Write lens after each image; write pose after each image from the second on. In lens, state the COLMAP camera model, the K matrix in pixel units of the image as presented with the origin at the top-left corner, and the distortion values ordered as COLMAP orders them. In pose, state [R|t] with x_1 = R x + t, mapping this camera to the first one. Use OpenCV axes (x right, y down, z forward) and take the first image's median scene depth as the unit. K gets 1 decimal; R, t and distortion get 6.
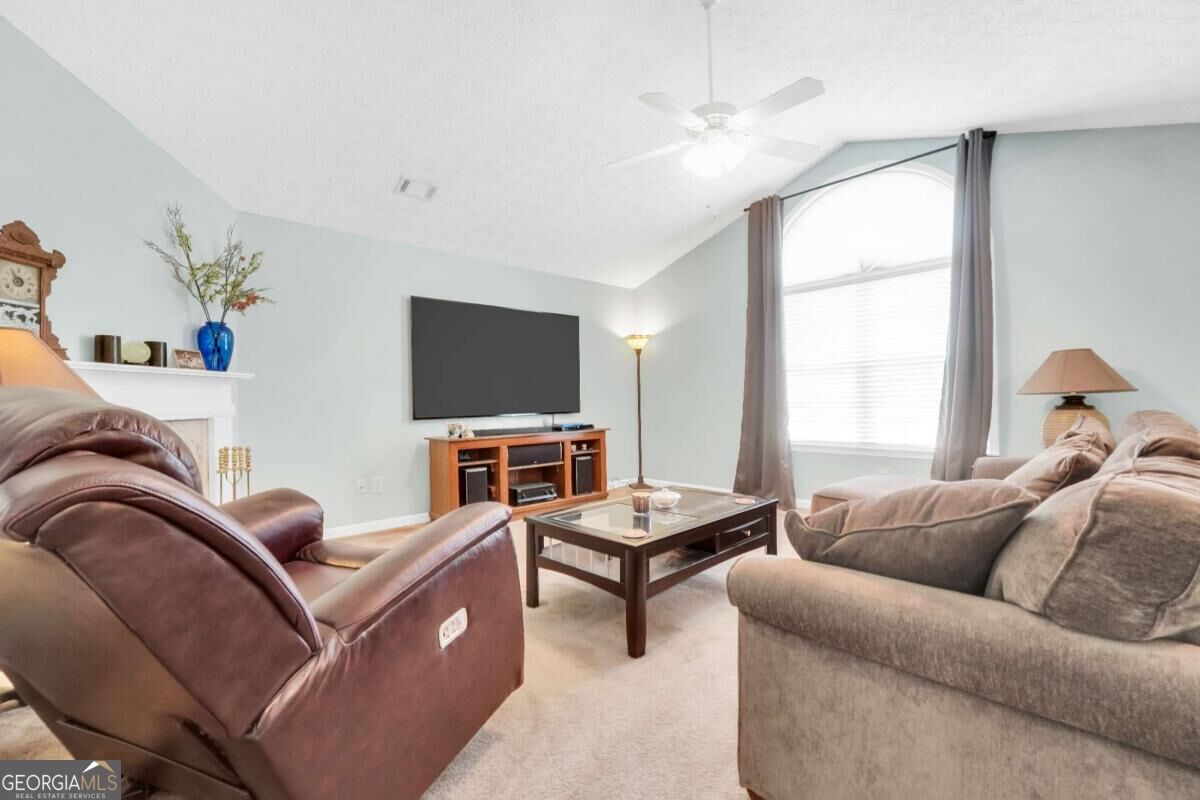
lens RADIAL K [[499.7, 0, 590.2], [0, 499.7, 399.5], [0, 0, 1]] dist [-0.023238, 0.007637]
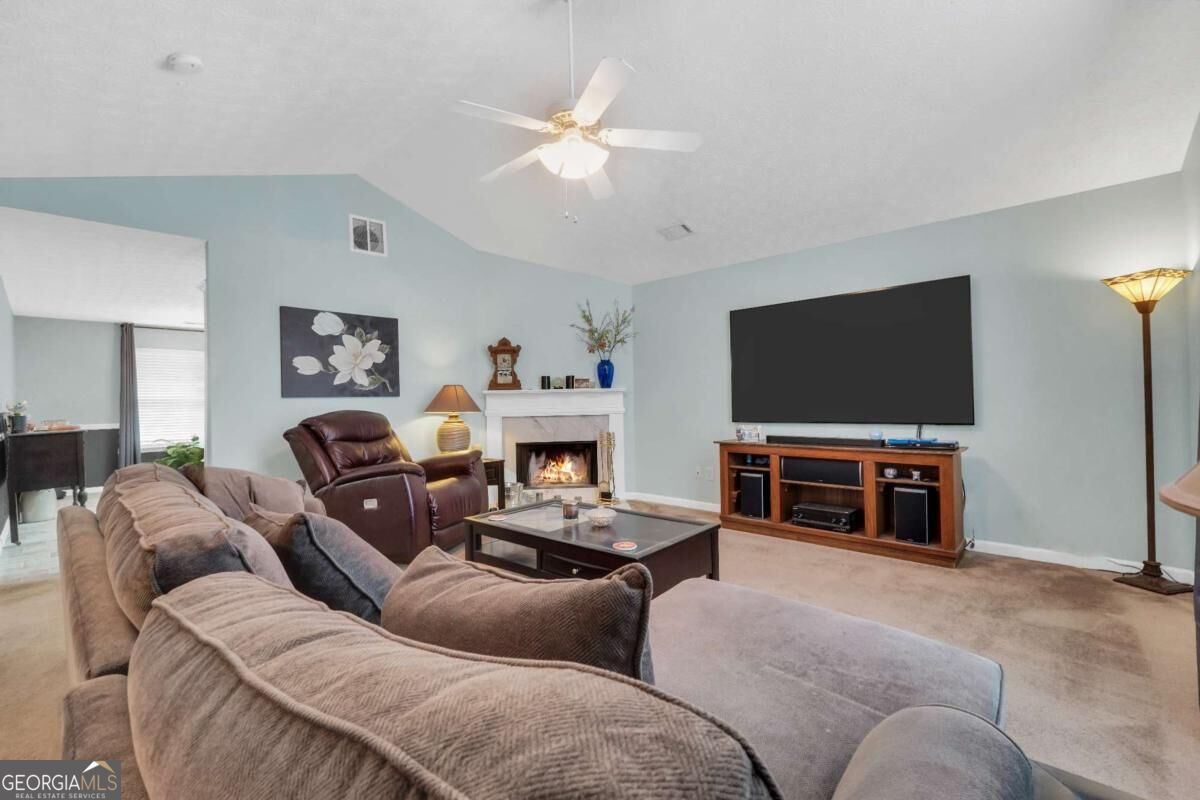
lens RADIAL K [[499.7, 0, 590.2], [0, 499.7, 399.5], [0, 0, 1]] dist [-0.023238, 0.007637]
pose [[0.092976, 0.003197, -0.995663, 0.726535], [0.014529, 0.999884, 0.004567, -0.020127], [0.995562, -0.014891, 0.092919, 0.580257]]
